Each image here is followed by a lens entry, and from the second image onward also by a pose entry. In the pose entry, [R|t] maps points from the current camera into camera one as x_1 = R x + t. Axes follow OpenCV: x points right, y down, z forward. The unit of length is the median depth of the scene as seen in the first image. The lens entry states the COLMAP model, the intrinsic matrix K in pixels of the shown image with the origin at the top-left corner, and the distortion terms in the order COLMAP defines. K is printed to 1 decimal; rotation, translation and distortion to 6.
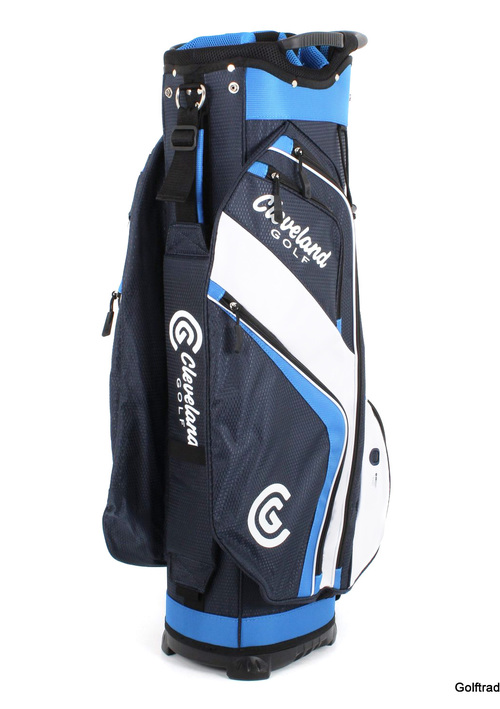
lens RADIAL K [[1218.3, 0, 250.0], [0, 1218.3, 354.5], [0, 0, 1]] dist [-0.239197, -0.041694]
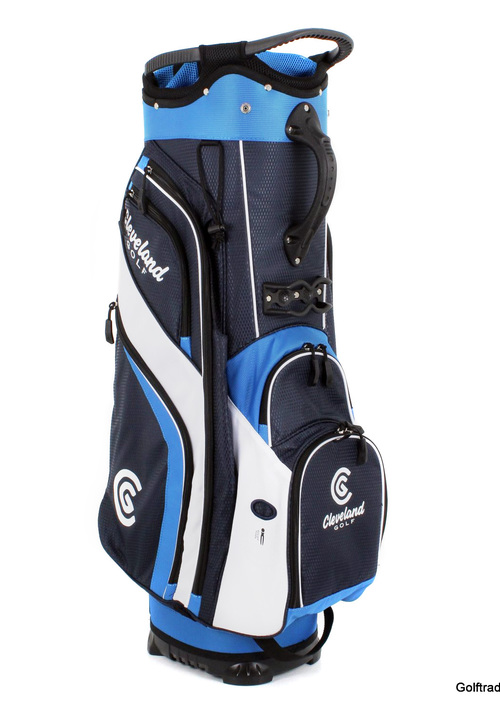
lens RADIAL K [[1218.3, 0, 250.0], [0, 1218.3, 354.5], [0, 0, 1]] dist [-0.239197, -0.041694]
pose [[-0.079982, 0.132794, -0.987911, 1.097318], [-0.153369, 0.977645, 0.143831, -0.173682], [0.984927, 0.163019, -0.057828, 1.163795]]
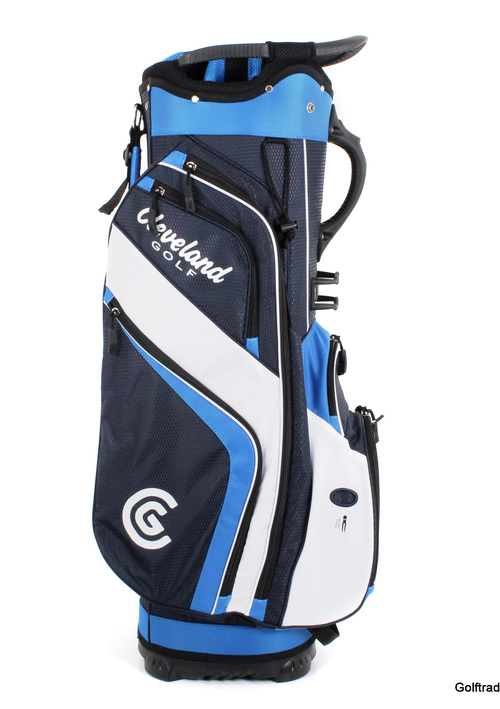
lens RADIAL K [[1218.3, 0, 250.0], [0, 1218.3, 354.5], [0, 0, 1]] dist [-0.239197, -0.041694]
pose [[0.624581, 0.102769, -0.774168, 0.861074], [-0.124974, 0.991681, 0.030817, -0.048163], [0.770895, 0.077504, 0.632229, 0.406262]]
